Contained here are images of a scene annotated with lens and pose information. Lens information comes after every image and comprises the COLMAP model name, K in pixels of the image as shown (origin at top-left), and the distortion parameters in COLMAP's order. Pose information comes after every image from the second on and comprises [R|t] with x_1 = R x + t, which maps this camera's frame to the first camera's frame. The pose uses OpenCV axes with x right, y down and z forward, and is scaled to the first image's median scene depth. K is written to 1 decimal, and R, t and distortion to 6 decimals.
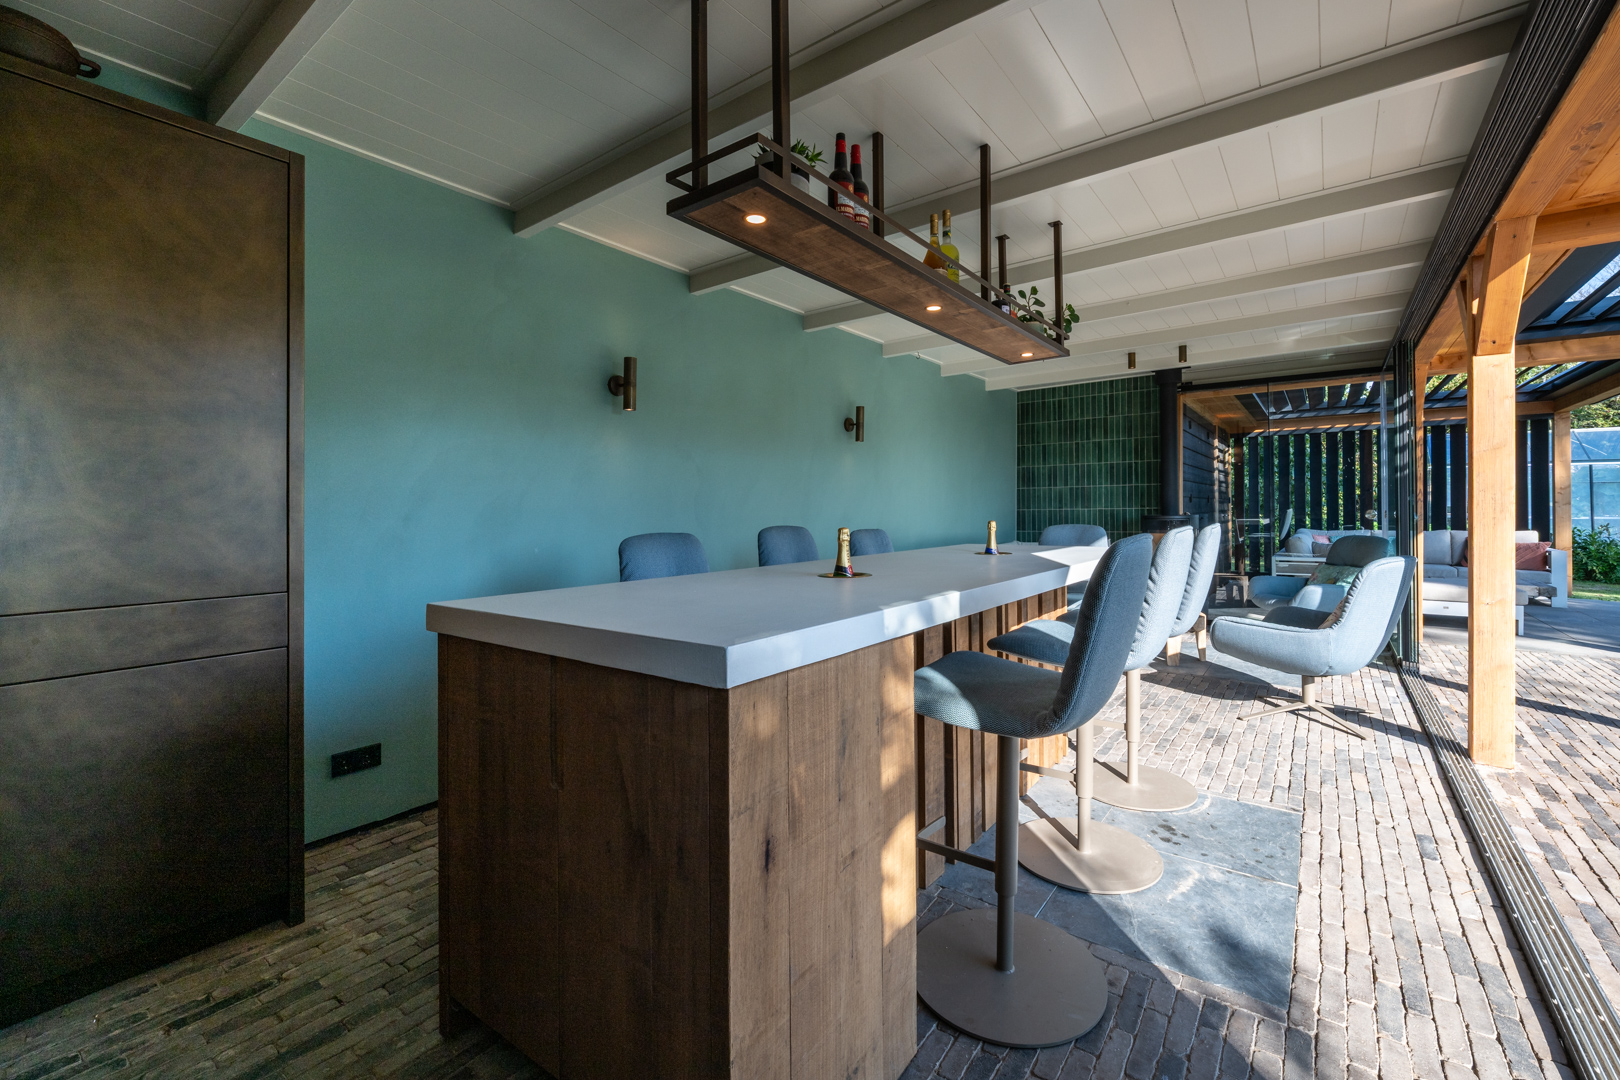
lens RADIAL K [[677.5, 0, 839.3], [0, 677.5, 502.0], [0, 0, 1]] dist [-0.003459, -0.000134]
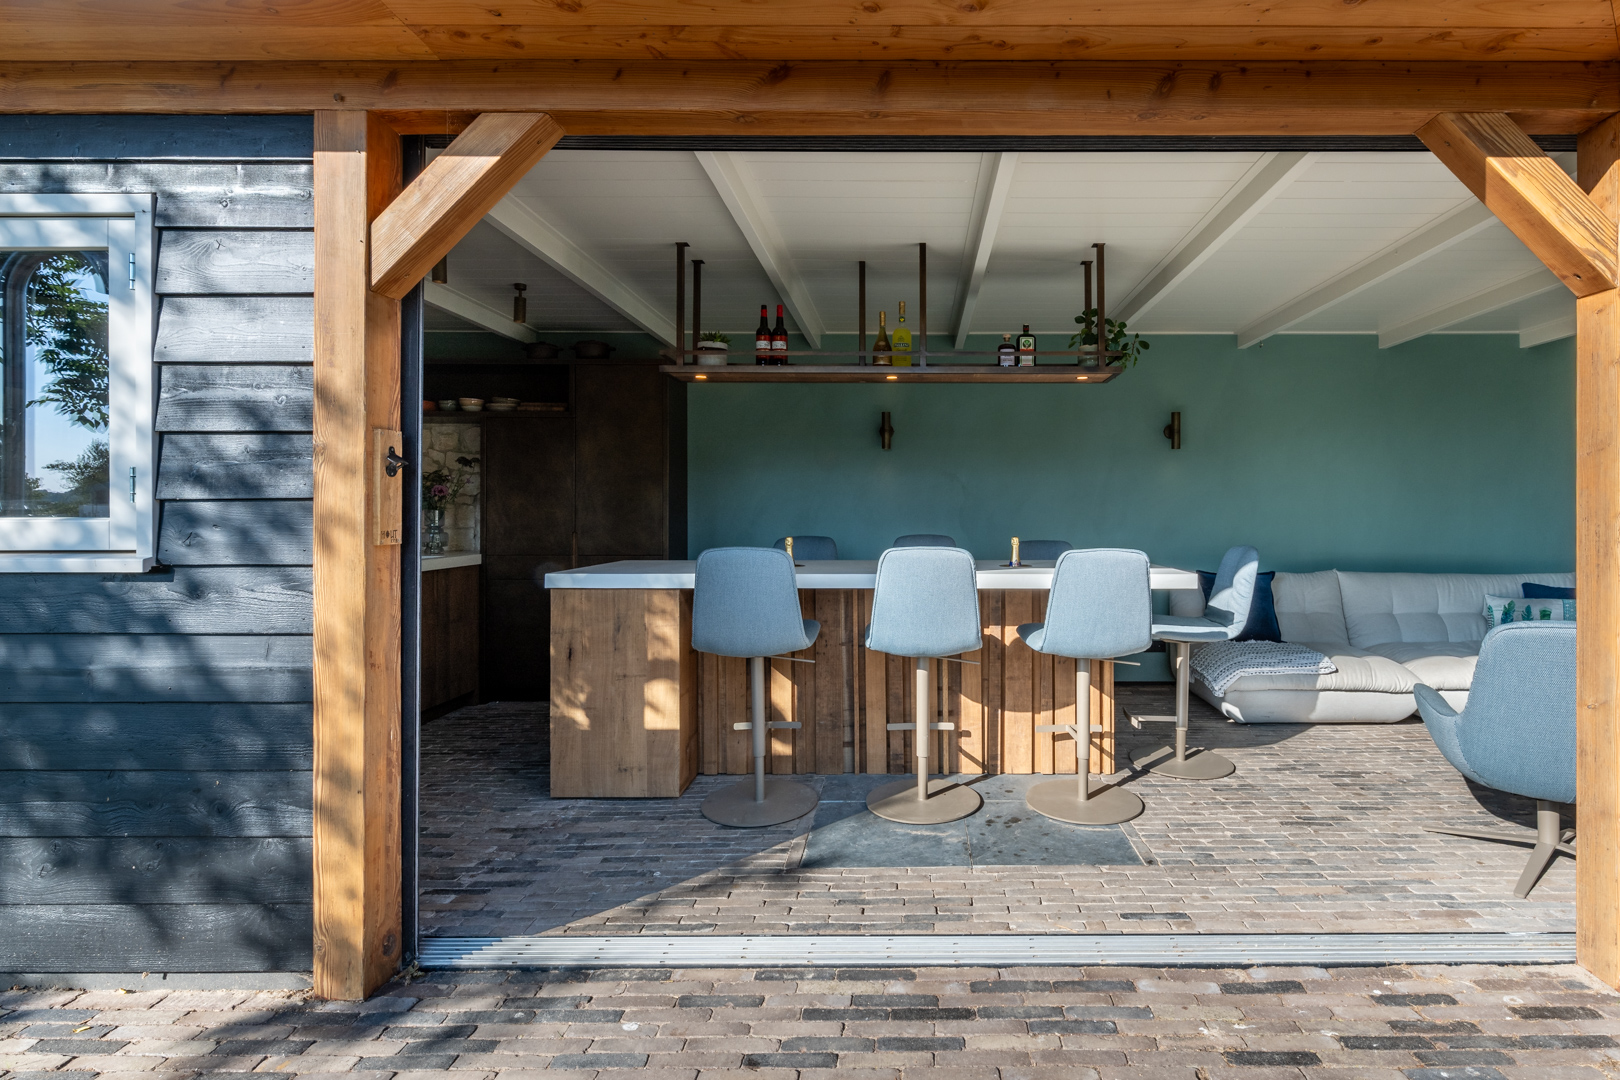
lens RADIAL K [[663.6, 0, 812.8], [0, 663.6, 509.4], [0, 0, 1]] dist [-0.000611, -0.000039]
pose [[0.585187, 0.006087, -0.810875, 1.400442], [0.003106, 0.999948, 0.009748, -0.044911], [0.810892, -0.008223, 0.585138, 0.123266]]
